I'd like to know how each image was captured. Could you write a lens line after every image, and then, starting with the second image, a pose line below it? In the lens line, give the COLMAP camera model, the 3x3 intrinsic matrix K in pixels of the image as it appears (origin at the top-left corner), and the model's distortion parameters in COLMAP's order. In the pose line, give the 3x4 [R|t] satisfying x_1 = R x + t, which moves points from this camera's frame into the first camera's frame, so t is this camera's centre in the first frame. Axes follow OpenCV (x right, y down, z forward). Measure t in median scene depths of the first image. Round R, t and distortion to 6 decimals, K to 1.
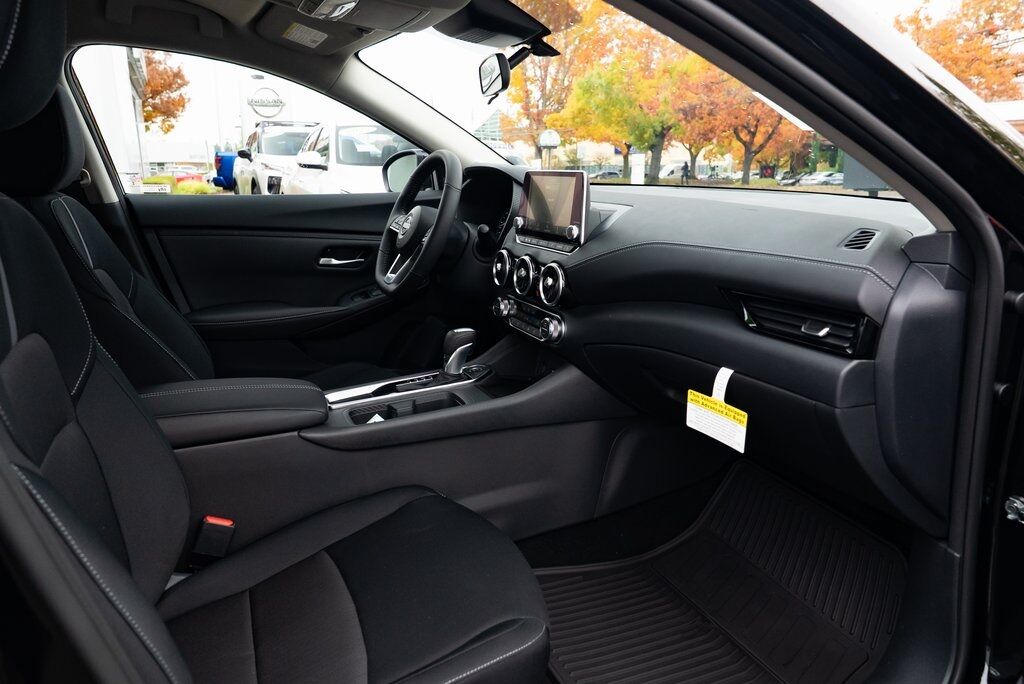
lens RADIAL K [[695.6, 0, 513.8], [0, 695.6, 339.7], [0, 0, 1]] dist [-0.035115, 0.021023]
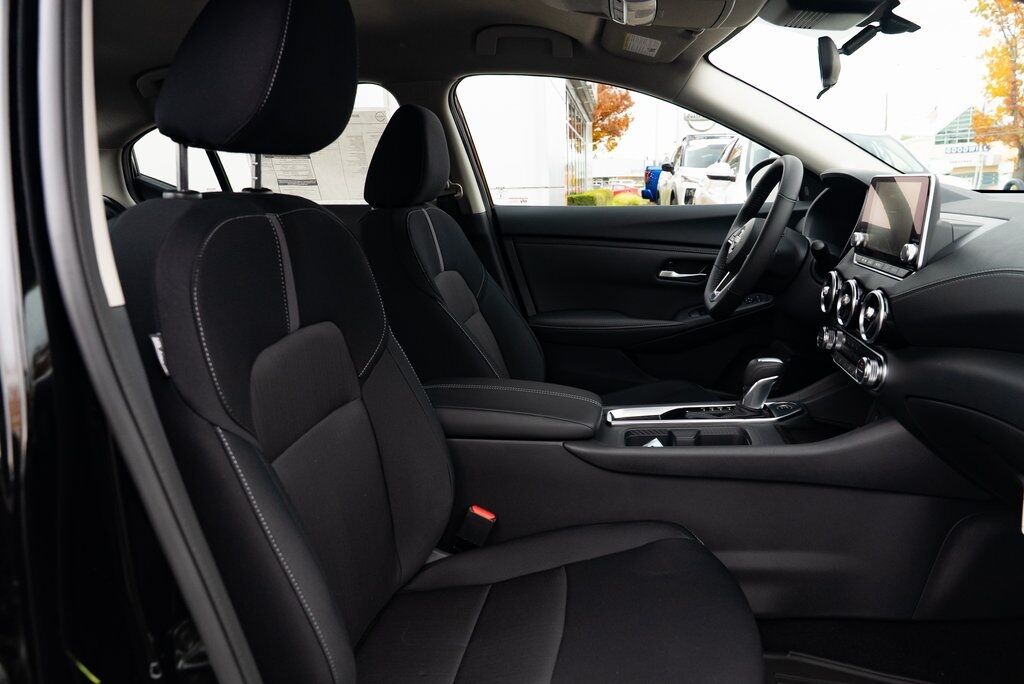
lens RADIAL K [[695.6, 0, 513.1], [0, 695.6, 340.4], [0, 0, 1]] dist [-0.035115, 0.021023]
pose [[0.830518, 0.099501, -0.548032, 0.134934], [-0.108060, 0.994004, 0.016712, -0.018368], [0.546409, 0.045340, 0.836290, 0.096571]]
